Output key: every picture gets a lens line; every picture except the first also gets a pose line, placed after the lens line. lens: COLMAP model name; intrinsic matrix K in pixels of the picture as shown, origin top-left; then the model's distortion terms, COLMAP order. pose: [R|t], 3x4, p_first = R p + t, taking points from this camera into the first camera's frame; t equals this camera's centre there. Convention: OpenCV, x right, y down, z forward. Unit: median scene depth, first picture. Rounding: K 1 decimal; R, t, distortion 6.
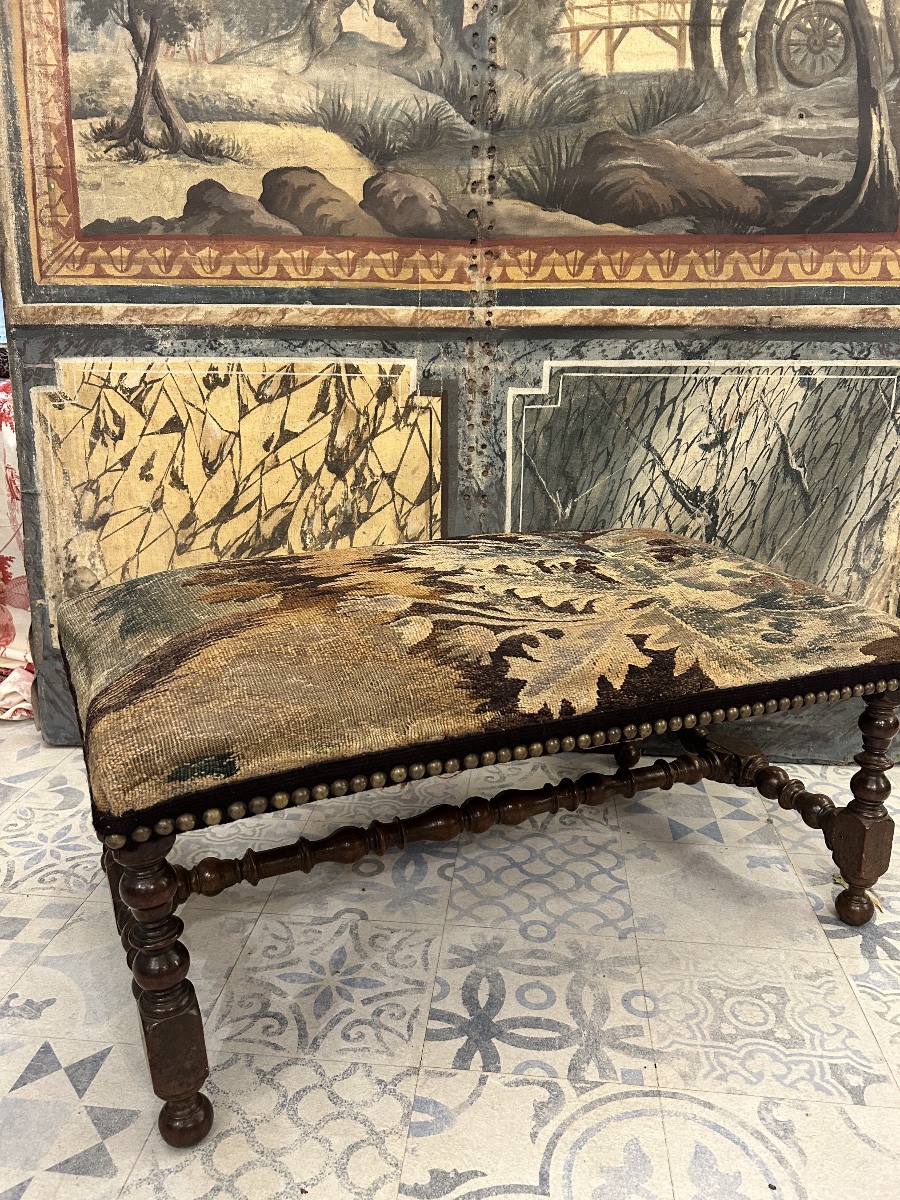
lens RADIAL K [[906.2, 0, 448.9], [0, 906.2, 606.7], [0, 0, 1]] dist [0.037072, -0.056917]
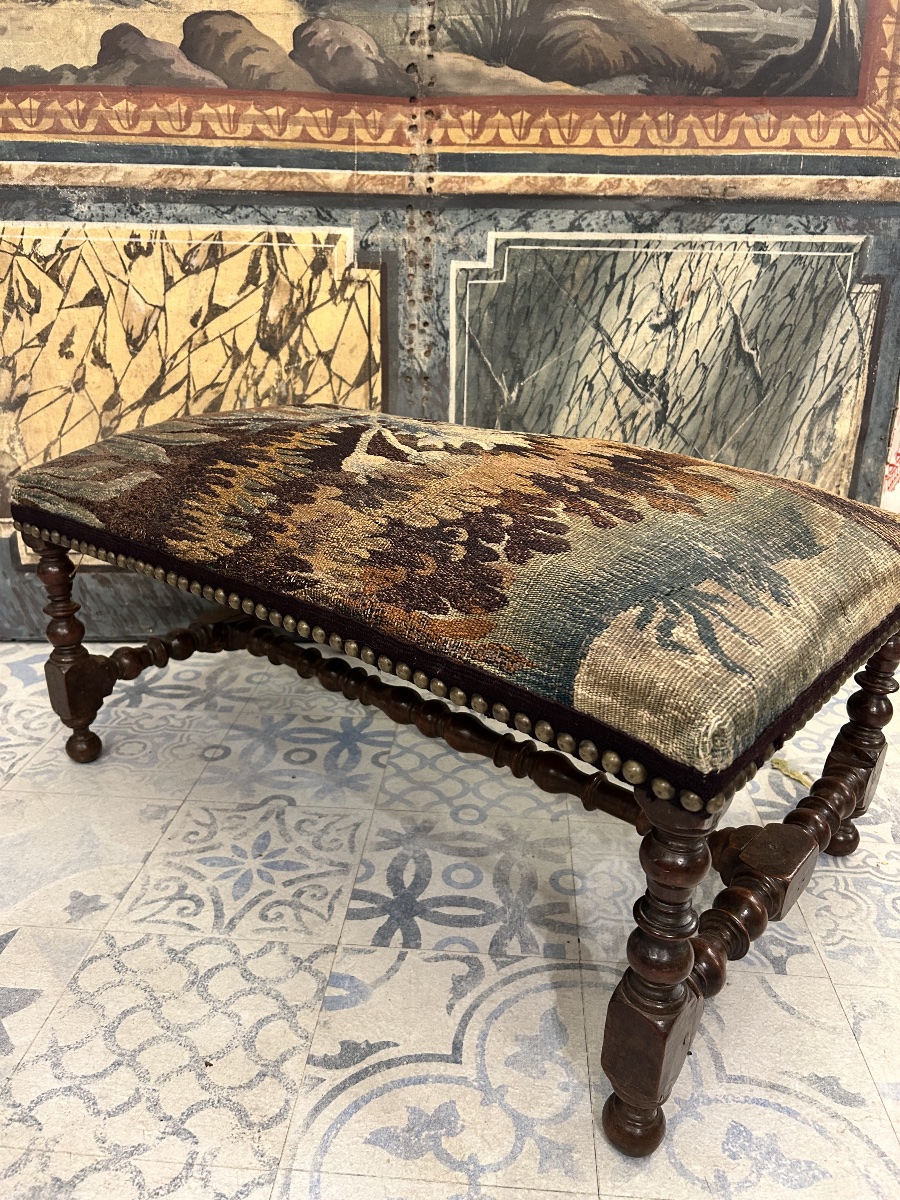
lens RADIAL K [[906.2, 0, 455.2], [0, 906.2, 593.8], [0, 0, 1]] dist [0.037072, -0.056917]
pose [[0.999330, 0.000743, 0.036601, 0.035902], [-0.003227, 0.997689, 0.067874, 0.040634], [-0.036466, -0.067947, 0.997022, 0.031892]]
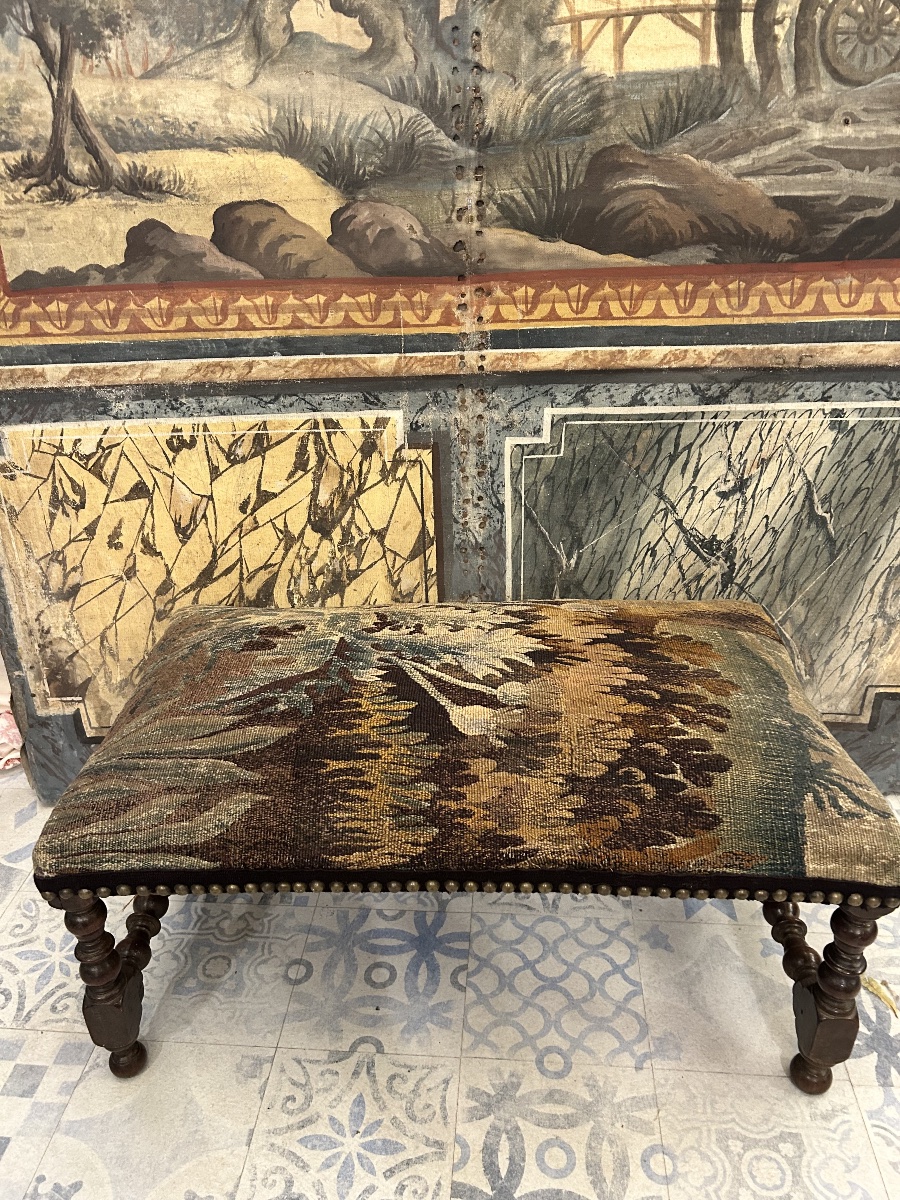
lens RADIAL K [[906.2, 0, 444.4], [0, 906.2, 589.3], [0, 0, 1]] dist [0.037072, -0.056917]
pose [[0.999148, -0.041240, -0.001270, -0.000405], [0.040730, 0.980943, 0.189980, -0.270215], [-0.006589, -0.189870, 0.981787, 0.088586]]
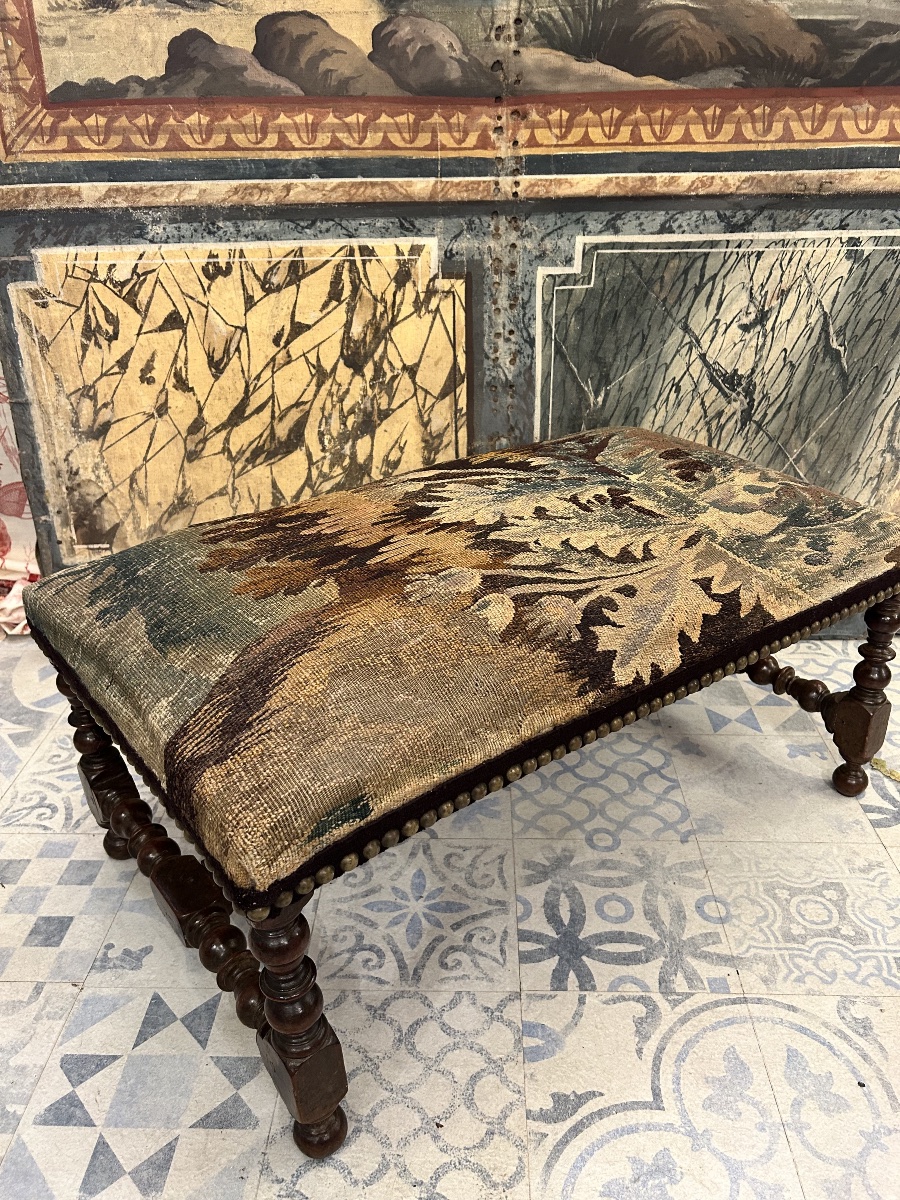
lens RADIAL K [[906.2, 0, 452.9], [0, 906.2, 603.3], [0, 0, 1]] dist [0.037072, -0.056917]
pose [[0.996970, -0.051734, 0.058092, -0.092867], [0.039604, 0.980327, 0.193365, -0.090065], [-0.066952, -0.190478, 0.979406, 0.034657]]
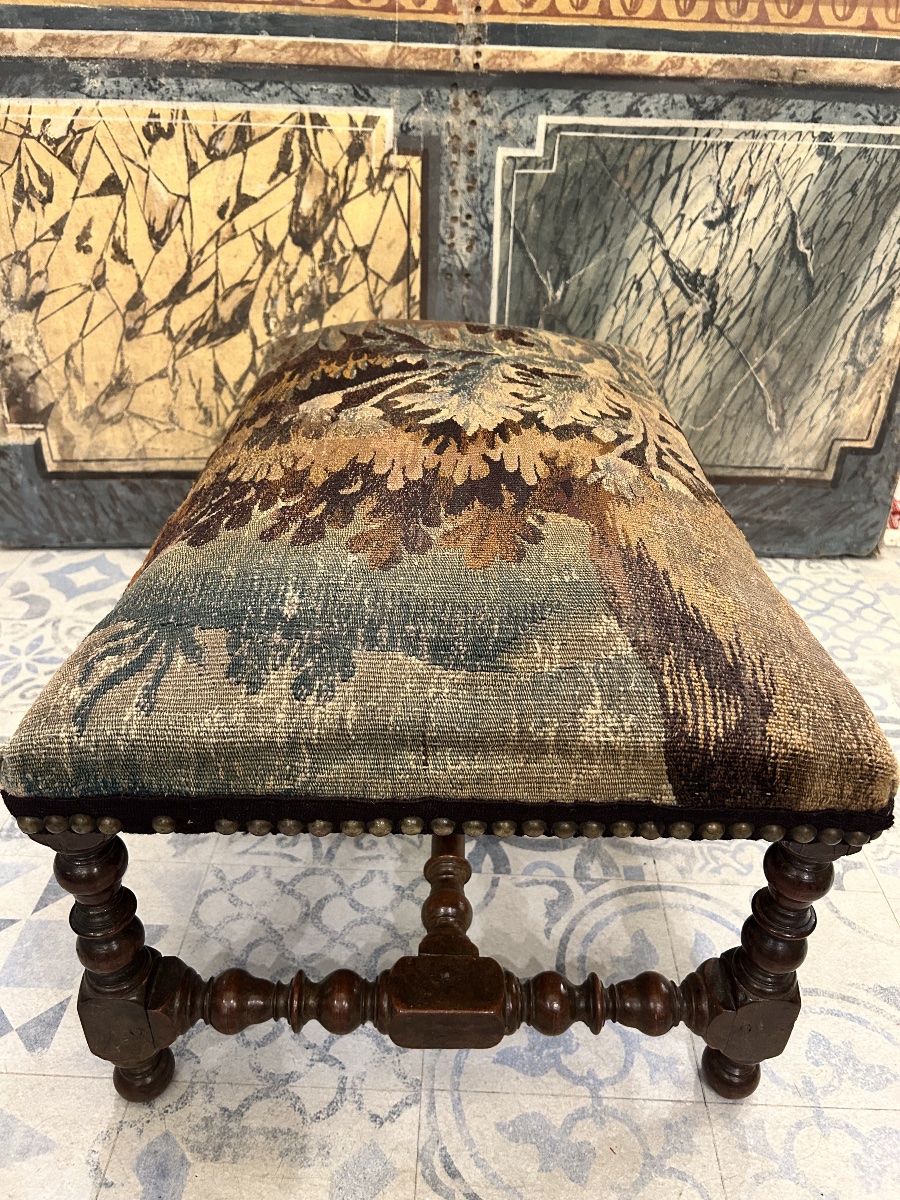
lens RADIAL K [[906.2, 0, 454.8], [0, 906.2, 598.0], [0, 0, 1]] dist [0.037072, -0.056917]
pose [[0.996625, -0.015622, 0.080587, -0.054758], [-0.004715, 0.969210, 0.246190, -0.035515], [-0.081952, -0.245739, 0.965865, 0.042458]]
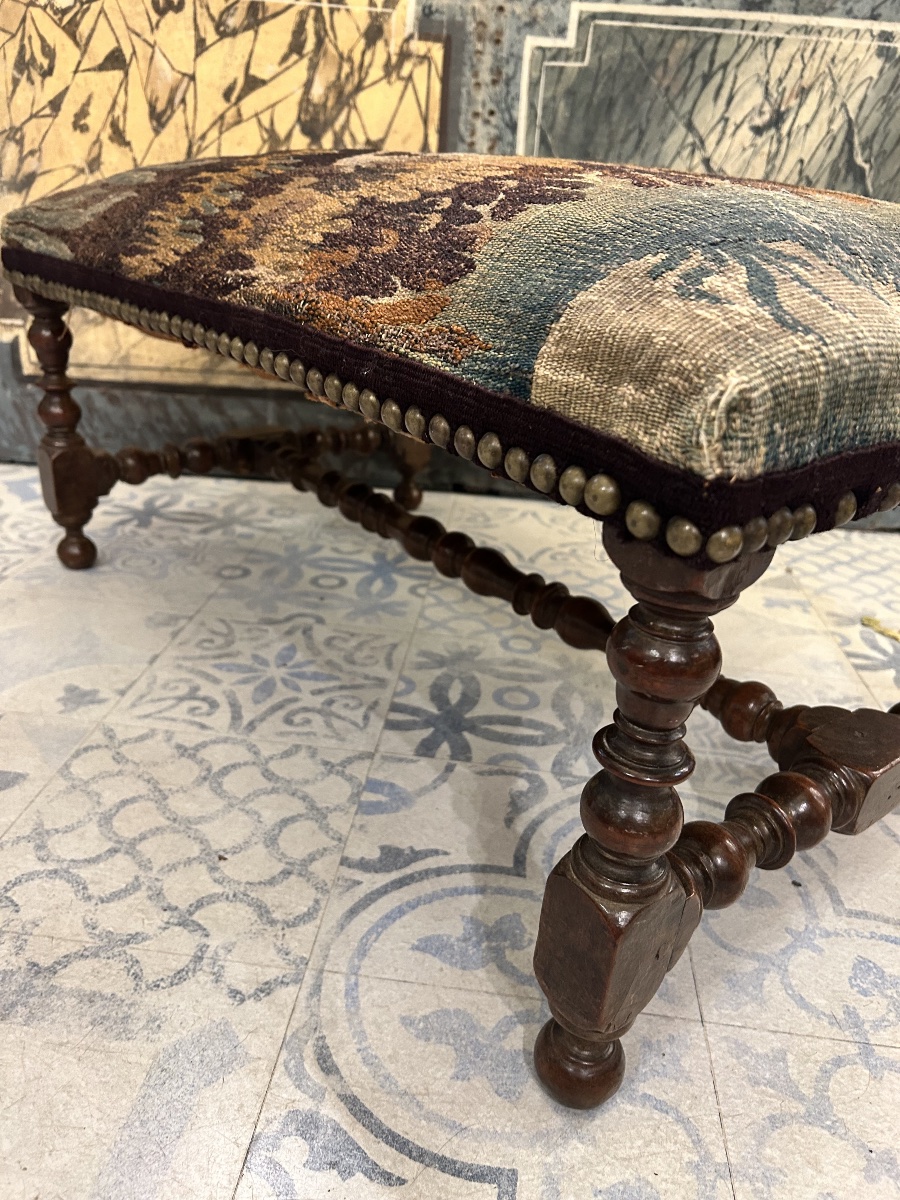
lens RADIAL K [[906.2, 0, 449.7], [0, 906.2, 601.1], [0, 0, 1]] dist [0.037072, -0.056917]
pose [[0.998082, 0.056201, 0.025972, 0.004157], [-0.059145, 0.989526, 0.131678, 0.159784], [-0.018300, -0.132962, 0.990952, 0.122634]]
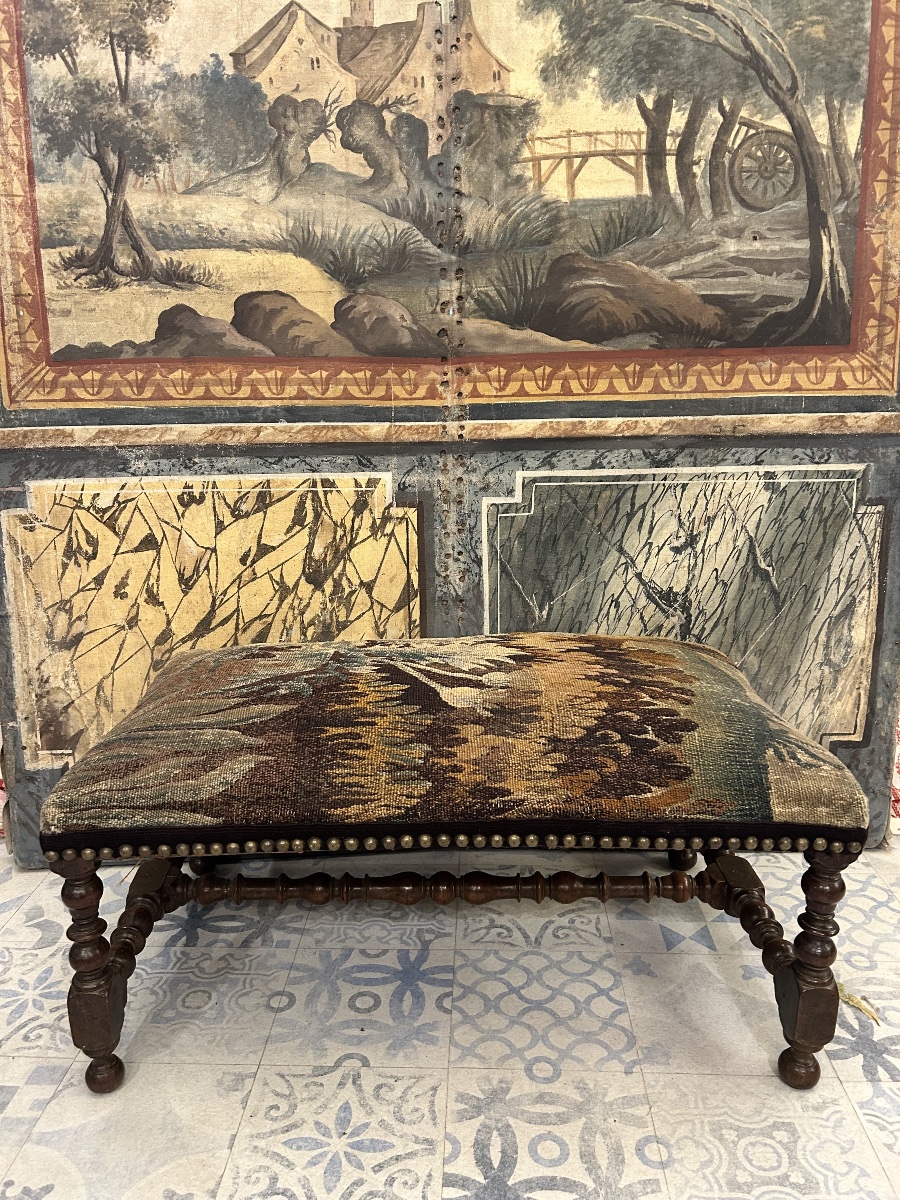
lens RADIAL K [[906.2, 0, 444.6], [0, 906.2, 587.9], [0, 0, 1]] dist [0.037072, -0.056917]
pose [[0.998114, -0.033460, 0.051476, -0.033123], [0.035759, 0.998373, -0.044420, -0.097411], [-0.049906, 0.046177, 0.997686, -0.005006]]
